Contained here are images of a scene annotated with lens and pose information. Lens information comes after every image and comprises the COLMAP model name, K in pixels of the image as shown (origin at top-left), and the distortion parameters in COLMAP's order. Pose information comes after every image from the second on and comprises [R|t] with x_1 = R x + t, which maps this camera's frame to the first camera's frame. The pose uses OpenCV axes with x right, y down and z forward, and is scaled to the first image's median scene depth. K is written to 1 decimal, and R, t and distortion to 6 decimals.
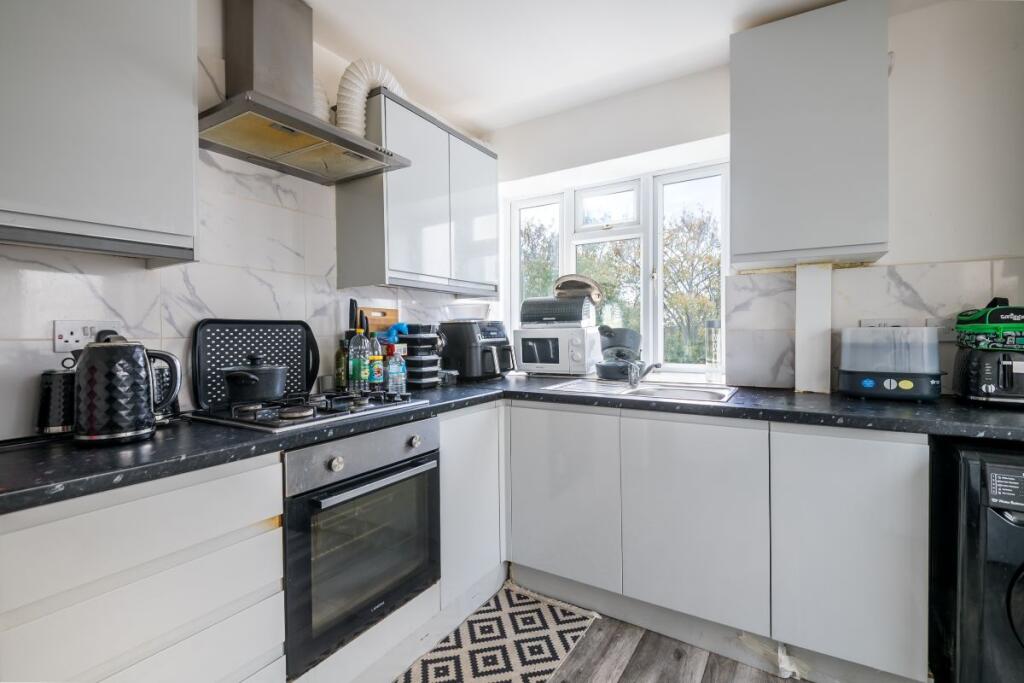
lens RADIAL K [[469.0, 0, 513.3], [0, 469.0, 336.5], [0, 0, 1]] dist [0.017305, -0.000977]
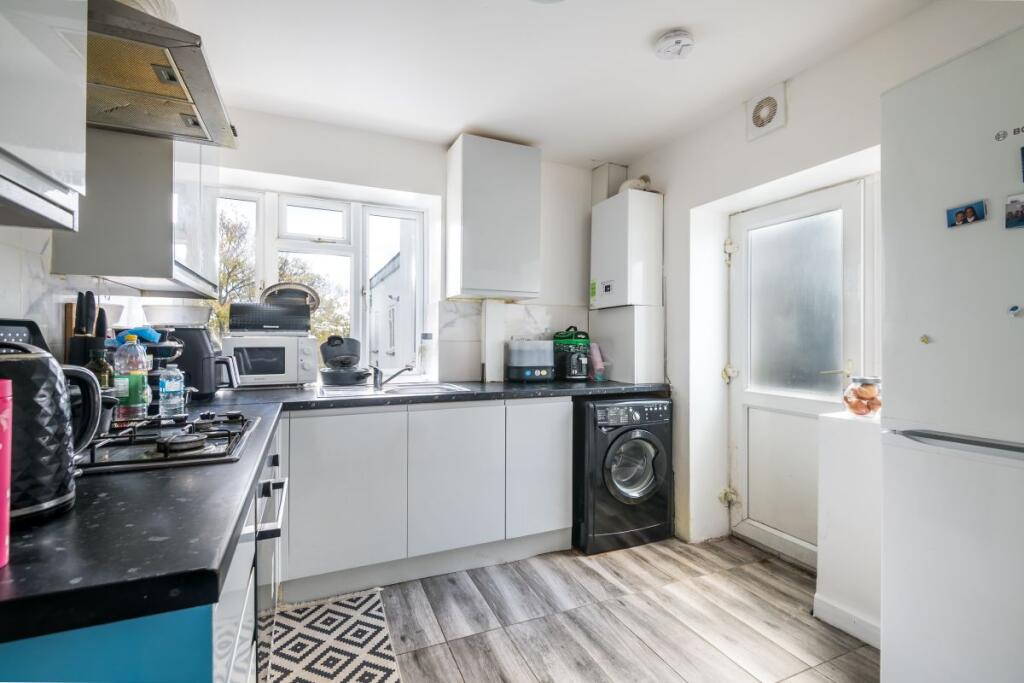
lens RADIAL K [[469.0, 0, 513.3], [0, 469.0, 336.5], [0, 0, 1]] dist [0.017305, -0.000977]
pose [[0.569411, 0.016993, 0.821878, -0.605368], [-0.000675, 0.999796, -0.020204, 0.000962], [-0.822053, 0.010950, 0.569306, 0.074895]]
